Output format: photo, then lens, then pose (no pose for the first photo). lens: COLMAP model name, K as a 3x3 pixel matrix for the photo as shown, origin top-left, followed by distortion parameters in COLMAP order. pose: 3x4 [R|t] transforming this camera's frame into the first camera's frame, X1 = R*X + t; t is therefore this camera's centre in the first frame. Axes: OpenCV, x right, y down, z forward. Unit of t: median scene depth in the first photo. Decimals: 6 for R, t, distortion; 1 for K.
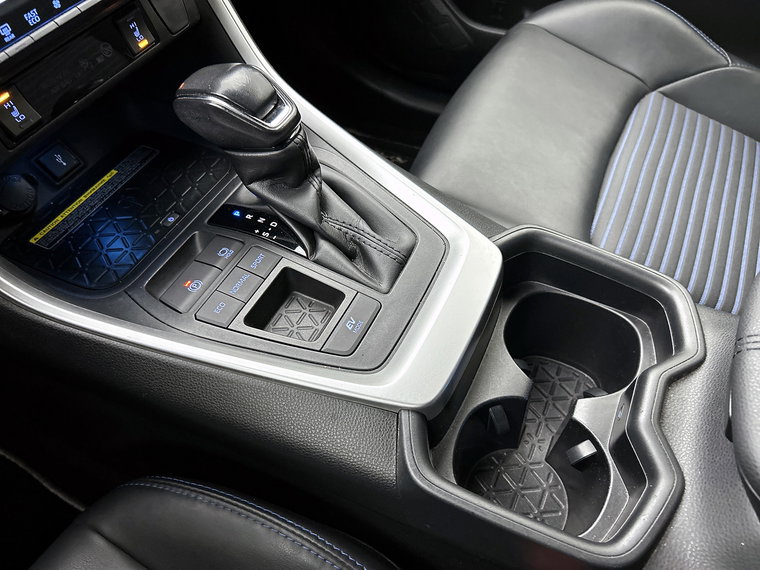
lens RADIAL K [[586.3, 0, 380.0], [0, 586.3, 299.6], [0, 0, 1]] dist [0.077617, -0.096587]
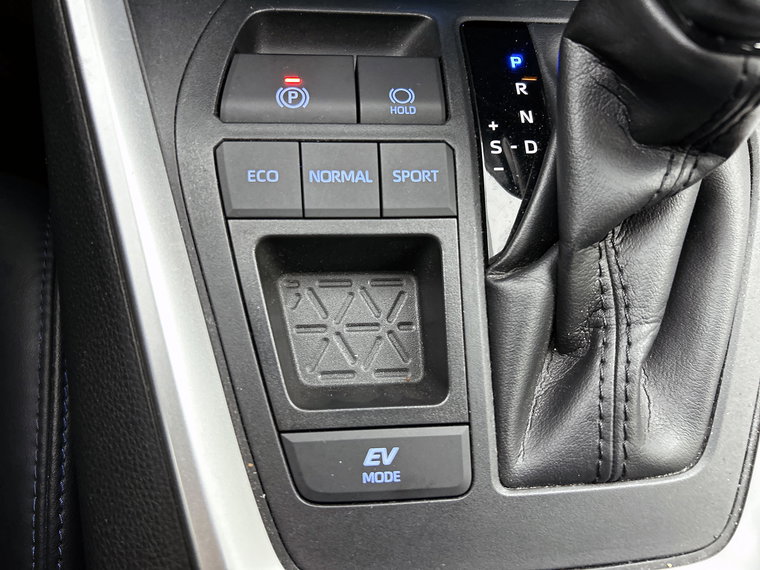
lens RADIAL K [[583.6, 0, 380.0], [0, 583.6, 285.0], [0, 0, 1]] dist [-0.033417, -0.001128]
pose [[0.478697, 0.862170, -0.165868, -0.079758], [-0.758330, 0.501226, 0.416783, -0.175530], [0.442475, -0.073730, 0.893745, 0.589454]]
